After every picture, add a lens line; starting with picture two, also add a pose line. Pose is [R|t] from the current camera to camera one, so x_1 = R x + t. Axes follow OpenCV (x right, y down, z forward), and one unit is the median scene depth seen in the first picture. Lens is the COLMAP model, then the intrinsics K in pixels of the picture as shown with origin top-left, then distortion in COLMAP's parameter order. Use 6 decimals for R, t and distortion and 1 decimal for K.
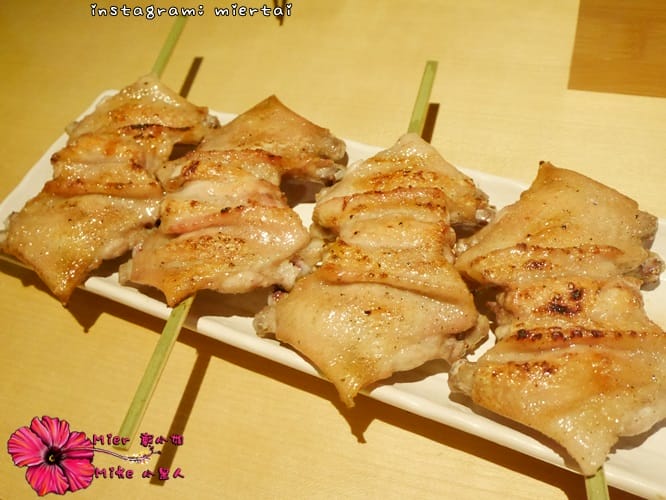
lens RADIAL K [[742.6, 0, 333.1], [0, 742.6, 248.6], [0, 0, 1]] dist [0.010731, 0.000000]
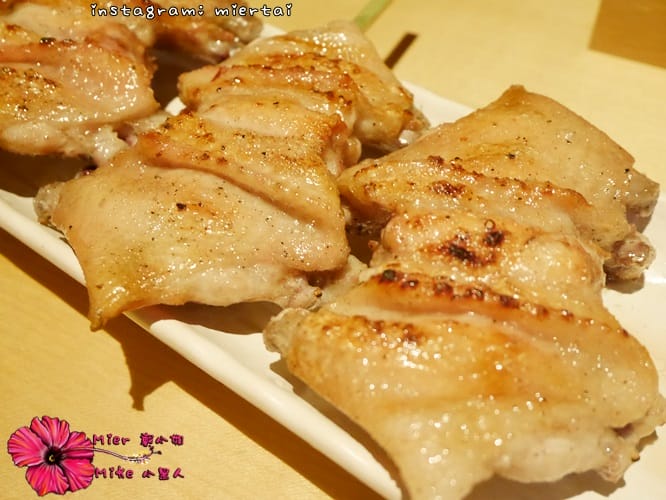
lens RADIAL K [[742.6, 0, 332.0], [0, 742.6, 251.3], [0, 0, 1]] dist [0.010731, 0.000000]
pose [[0.971287, 0.230340, -0.059544, 0.221624], [-0.234039, 0.970043, -0.065132, 0.134621], [0.042758, 0.077198, 0.996099, 0.359661]]
